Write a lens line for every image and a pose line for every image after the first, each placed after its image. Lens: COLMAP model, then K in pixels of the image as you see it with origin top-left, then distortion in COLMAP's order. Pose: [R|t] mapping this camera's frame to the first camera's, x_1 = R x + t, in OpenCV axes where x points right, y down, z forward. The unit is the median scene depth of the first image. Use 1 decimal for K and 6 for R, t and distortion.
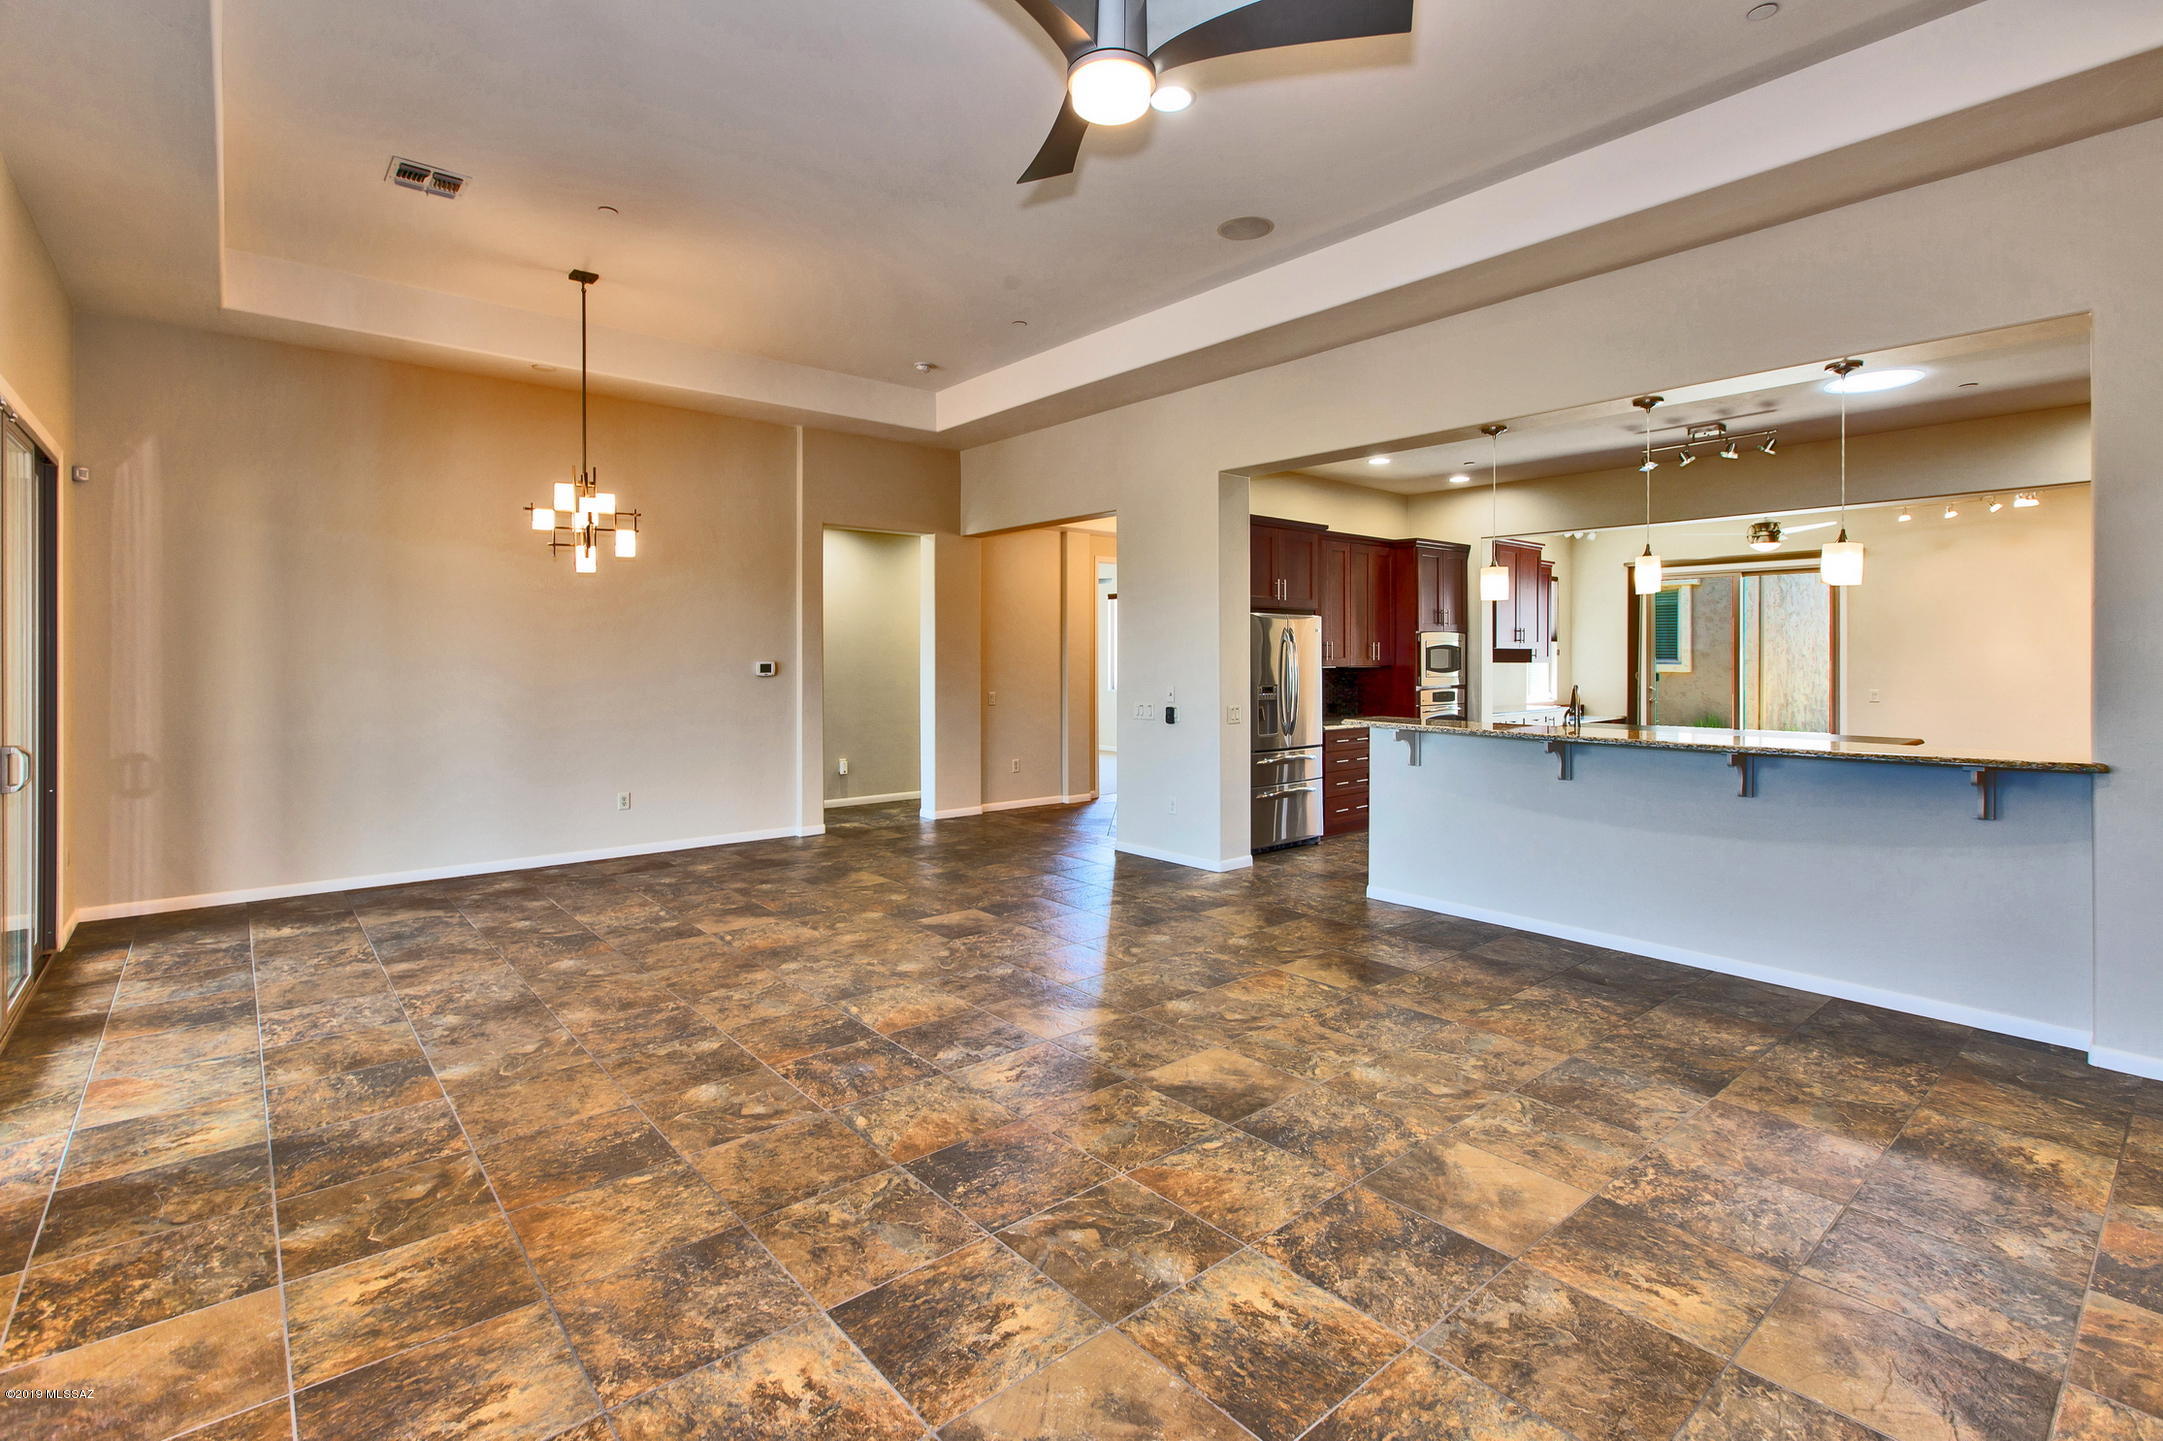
lens RADIAL K [[990.2, 0, 1092.4], [0, 990.2, 666.5], [0, 0, 1]] dist [0.002155, -0.000672]
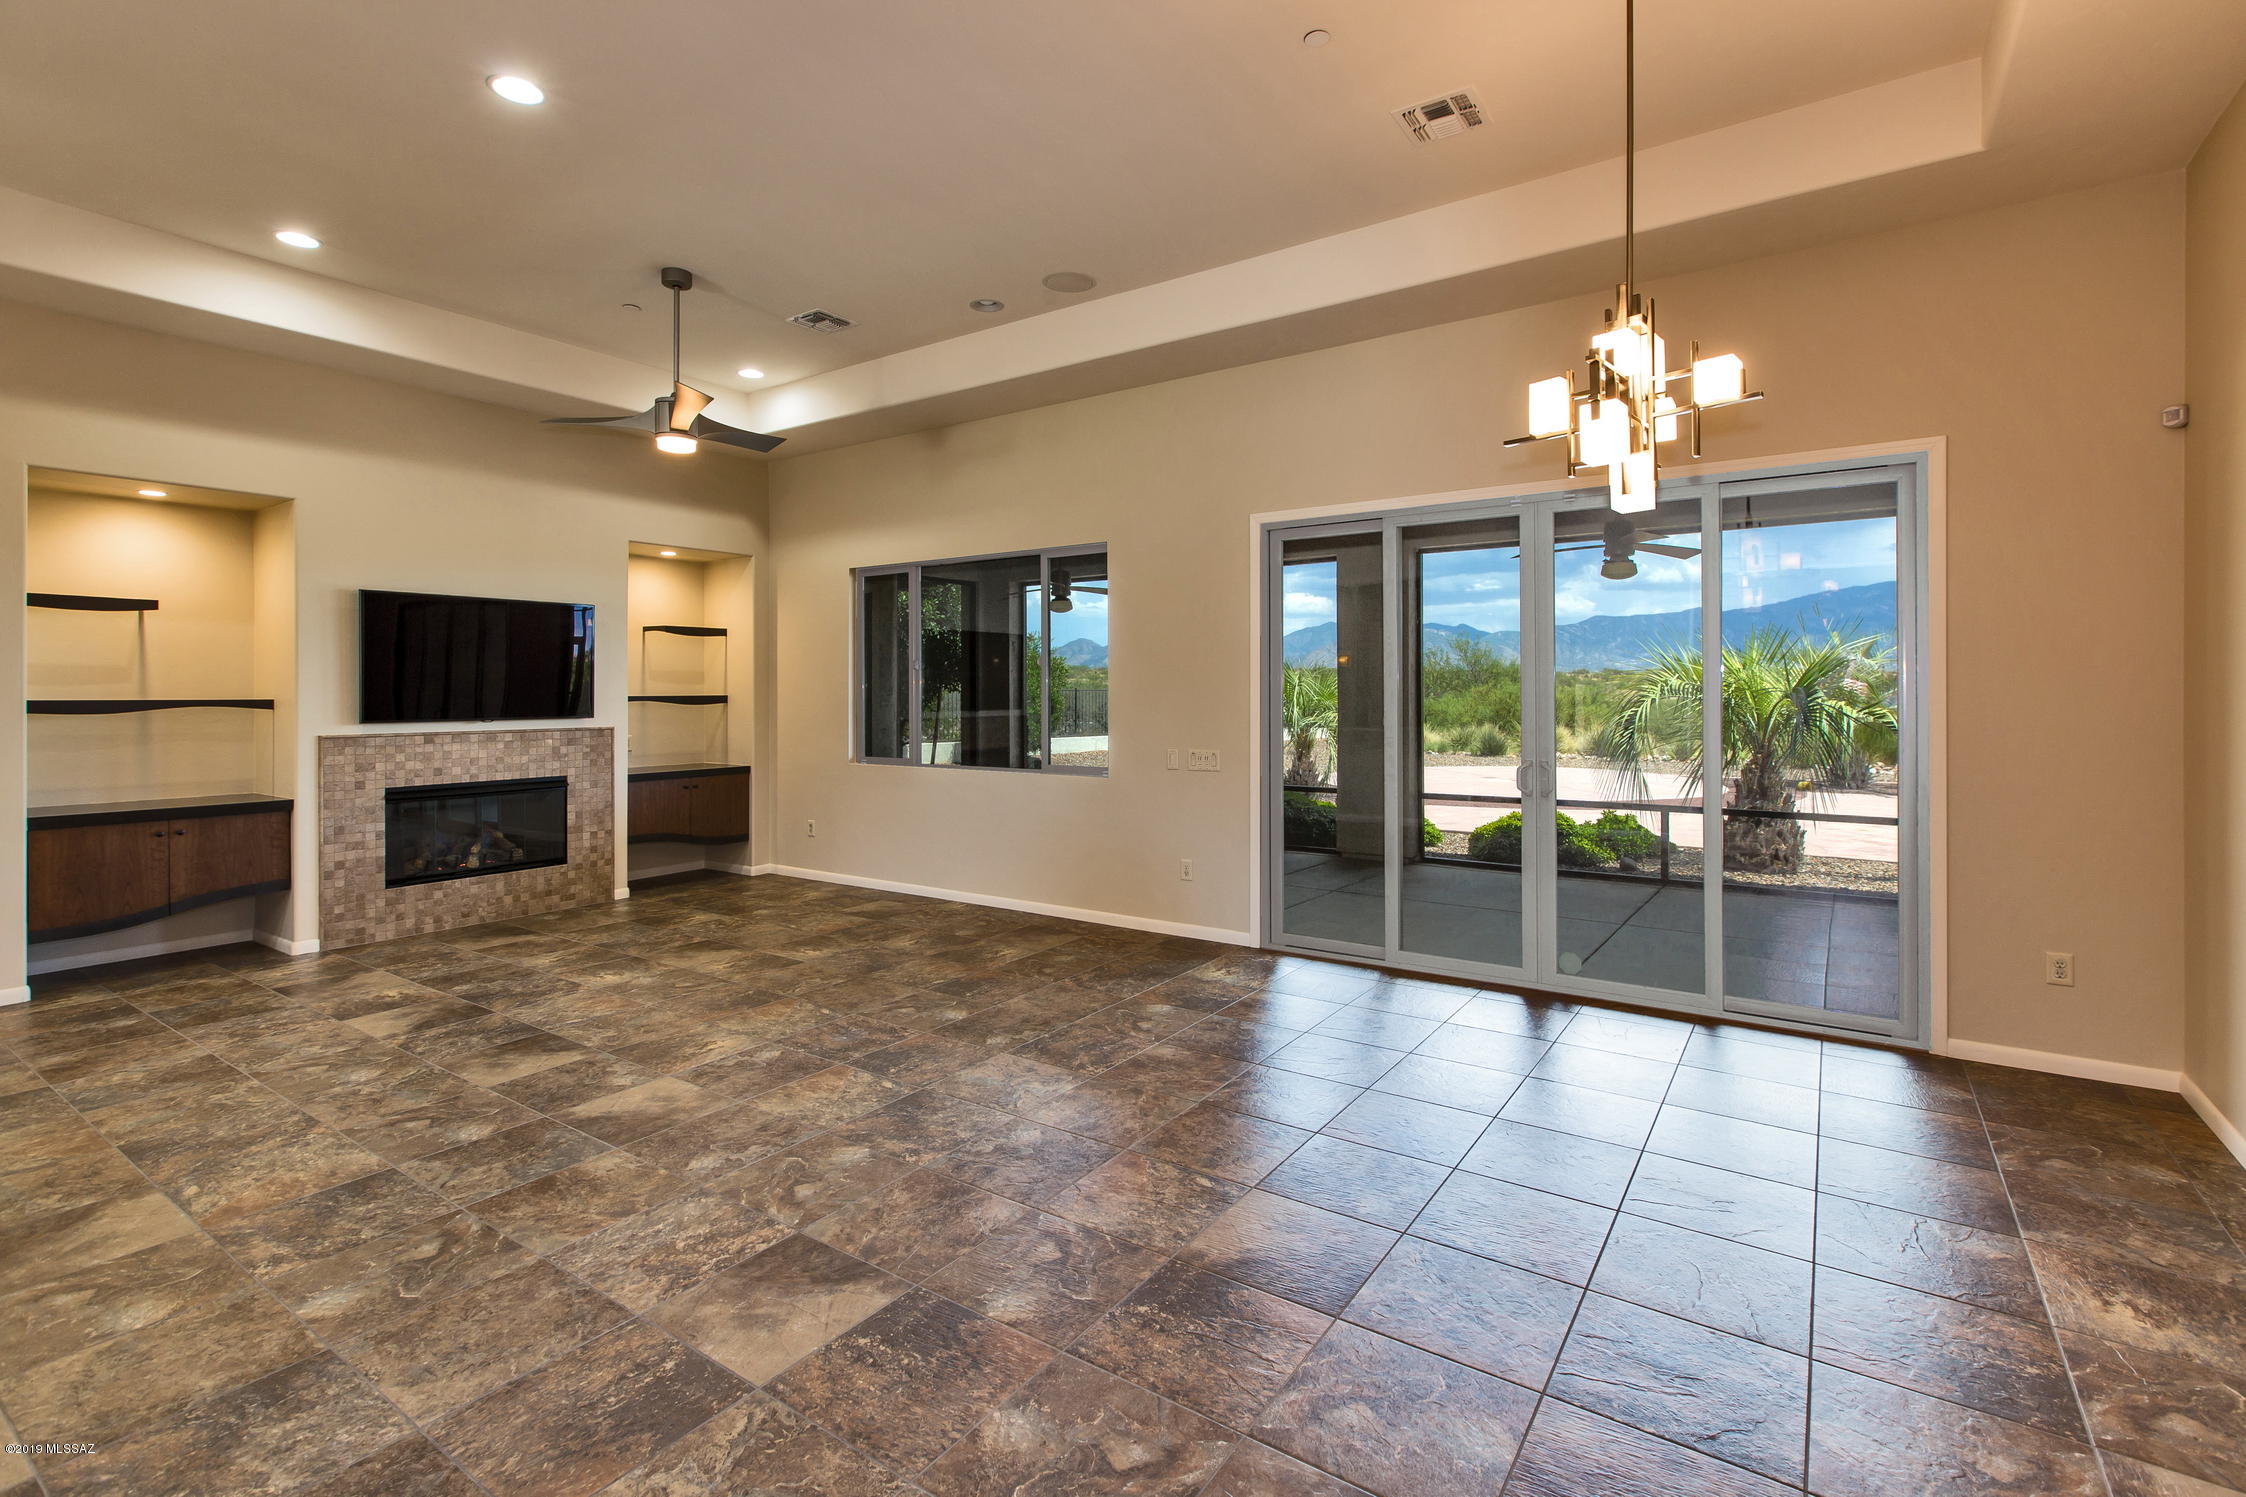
lens RADIAL K [[1039.9, 0, 1124.6], [0, 1039.9, 691.6], [0, 0, 1]] dist [0.004206, -0.000376]
pose [[-0.970684, 0.000689, -0.240358, -0.261063], [-0.001788, 0.999948, 0.010086, -0.024958], [0.240353, 0.010220, -0.970632, 2.309380]]
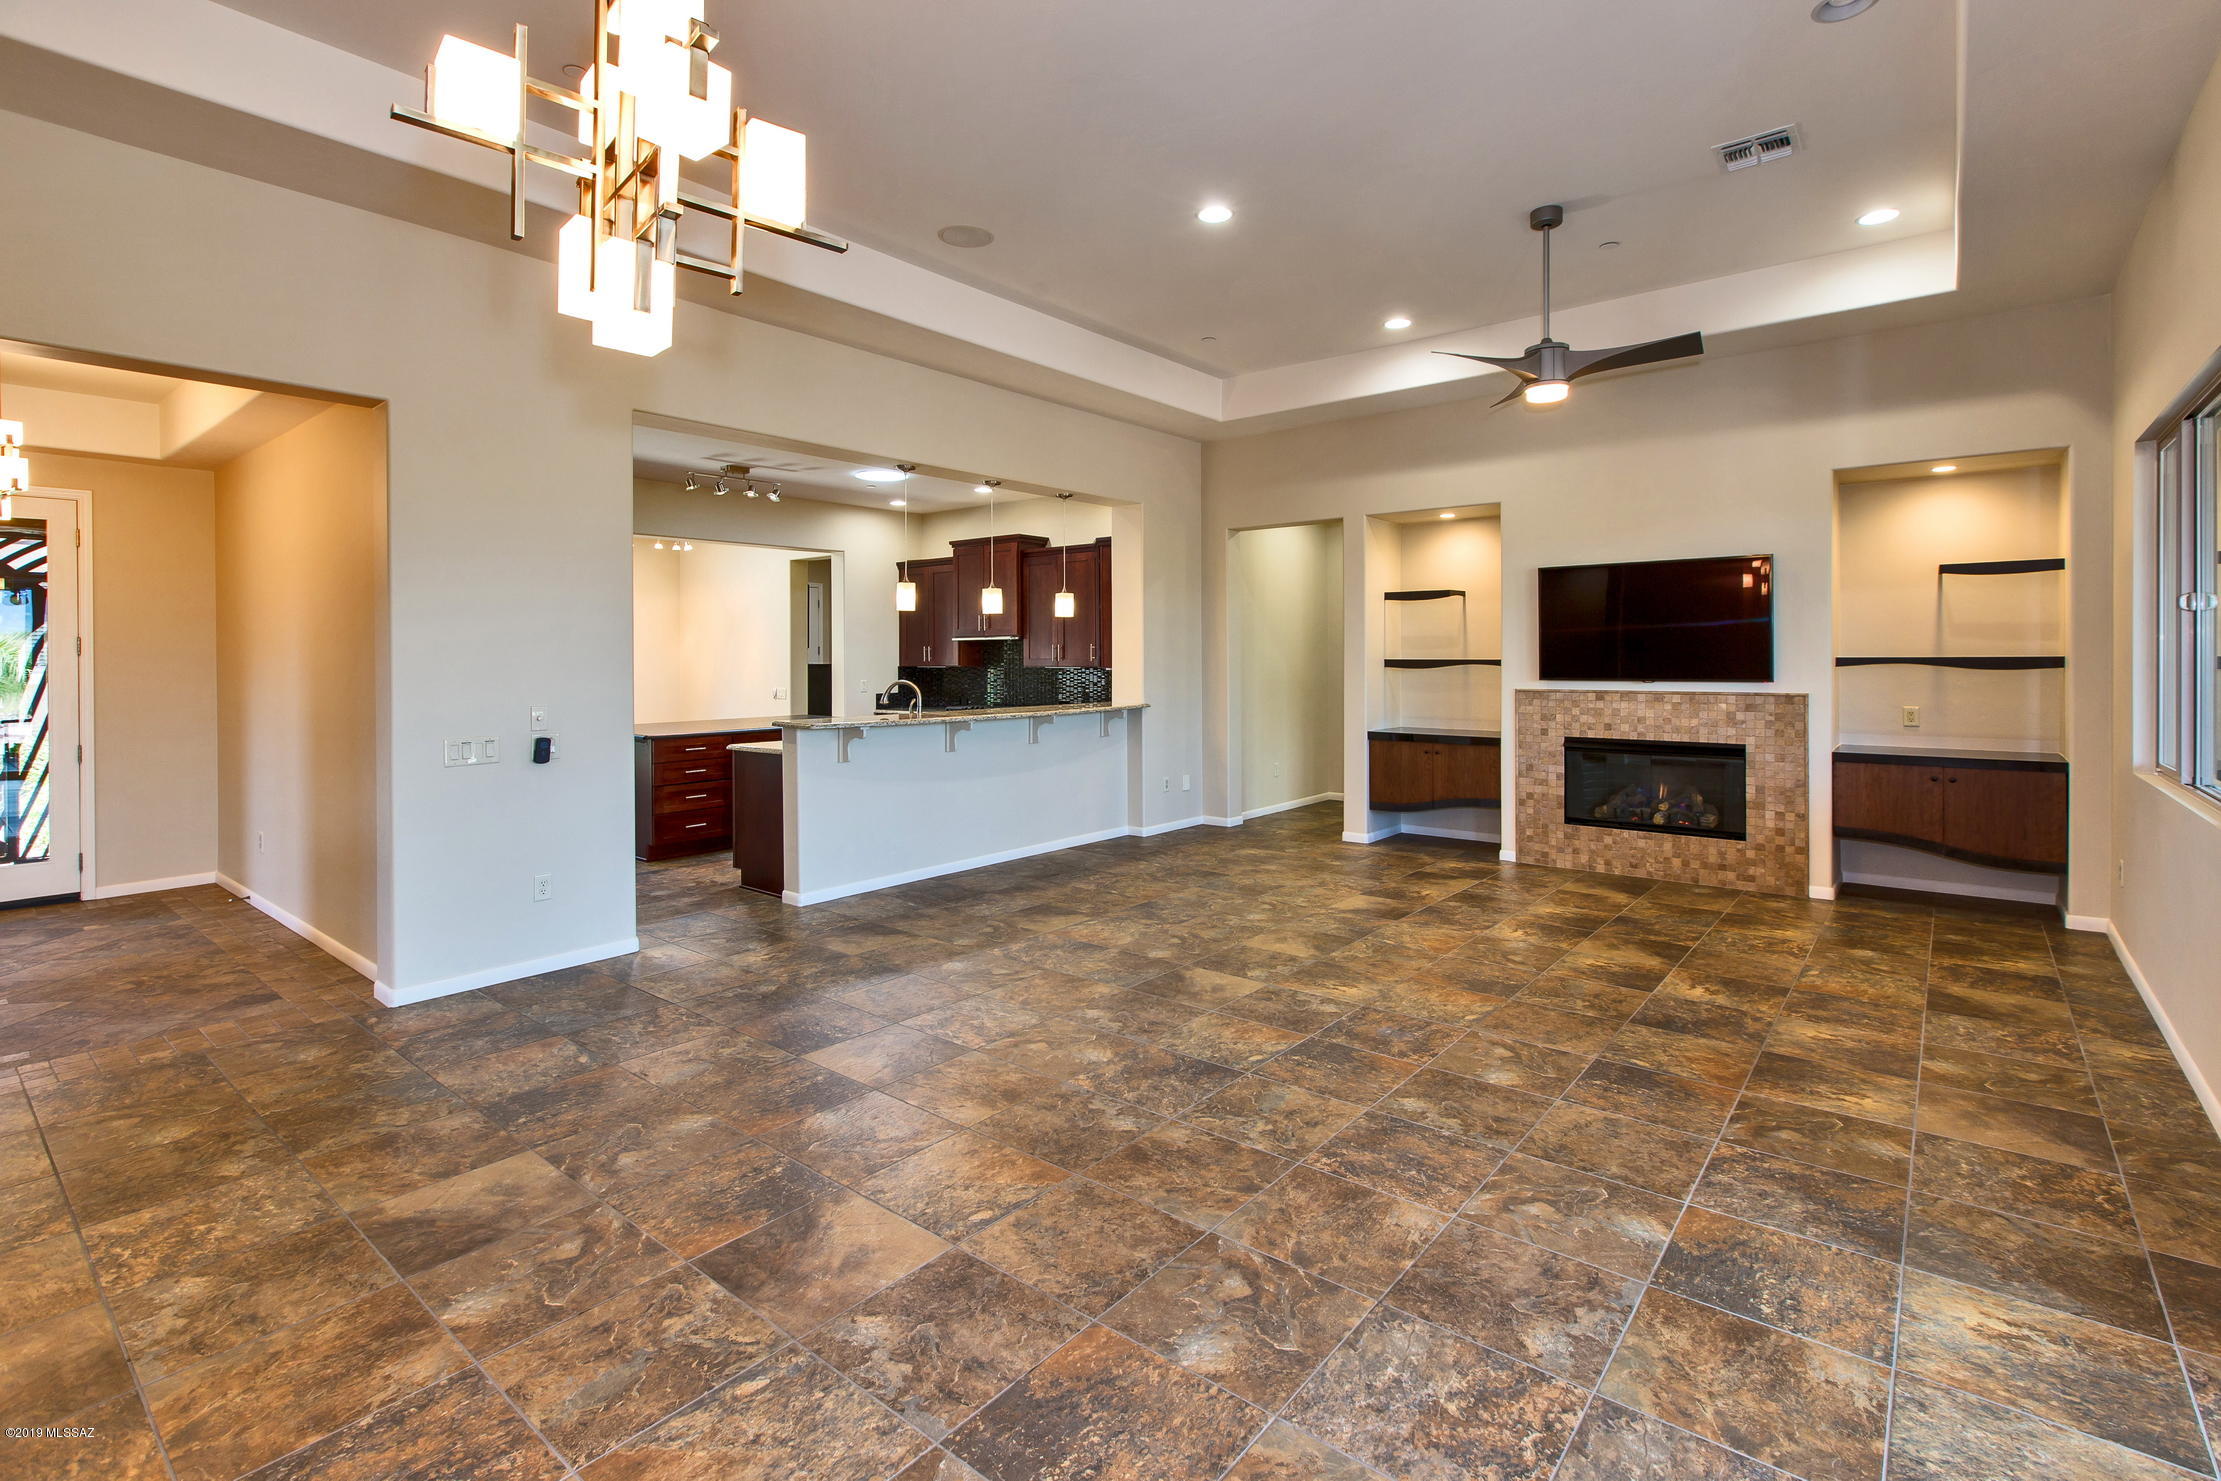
lens RADIAL K [[1020.1, 0, 1102.5], [0, 1020.1, 653.7], [0, 0, 1]] dist [0.002034, 0.000135]
pose [[-0.155443, 0.001243, 0.987844, -1.310887], [0.014496, 0.999894, 0.001023, -0.019063], [-0.987738, 0.014479, -0.155445, 1.491869]]
